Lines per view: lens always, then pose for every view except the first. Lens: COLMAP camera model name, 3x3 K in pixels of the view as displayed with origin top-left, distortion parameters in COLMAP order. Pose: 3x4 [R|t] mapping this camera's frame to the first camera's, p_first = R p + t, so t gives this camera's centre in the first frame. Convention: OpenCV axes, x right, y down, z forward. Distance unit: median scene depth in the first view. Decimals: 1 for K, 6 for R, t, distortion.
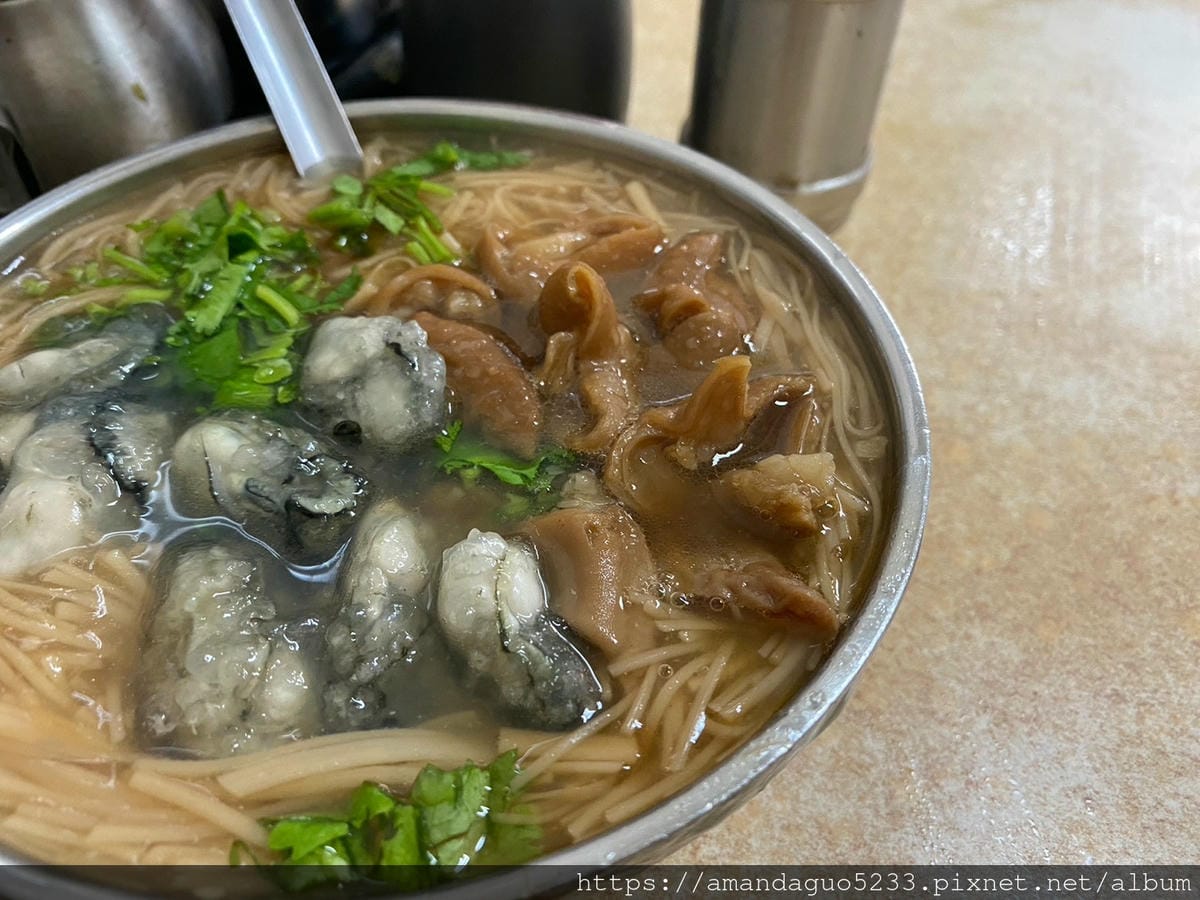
lens RADIAL K [[1023.0, 0, 600.0], [0, 1023.0, 450.0], [0, 0, 1]] dist [-0.028148, -0.010358]
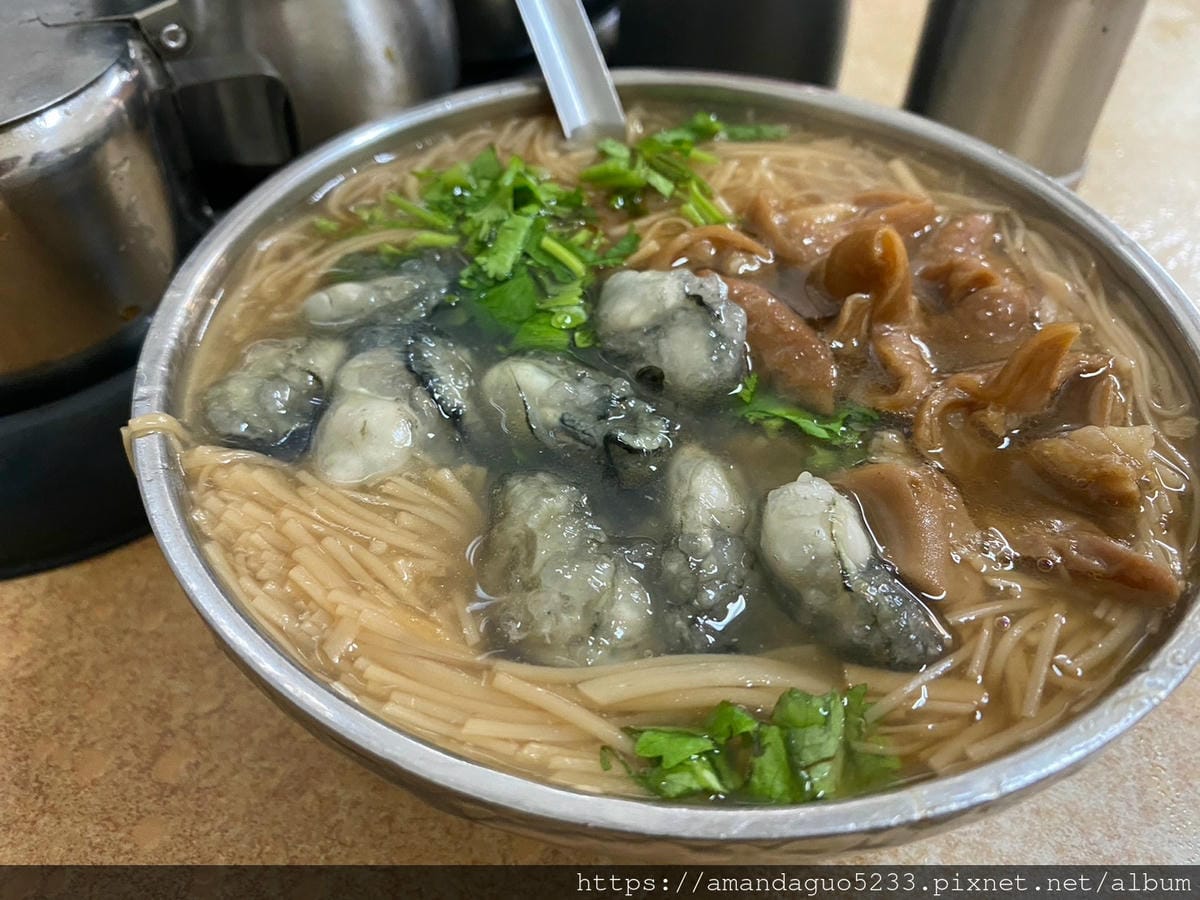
lens RADIAL K [[1023.7, 0, 600.0], [0, 1023.7, 450.0], [0, 0, 1]] dist [-0.011616, -0.008210]
pose [[0.994335, 0.071191, -0.078928, -0.188699], [-0.071902, 0.997392, -0.006204, 0.058440], [0.078281, 0.011844, 0.996861, -0.023981]]
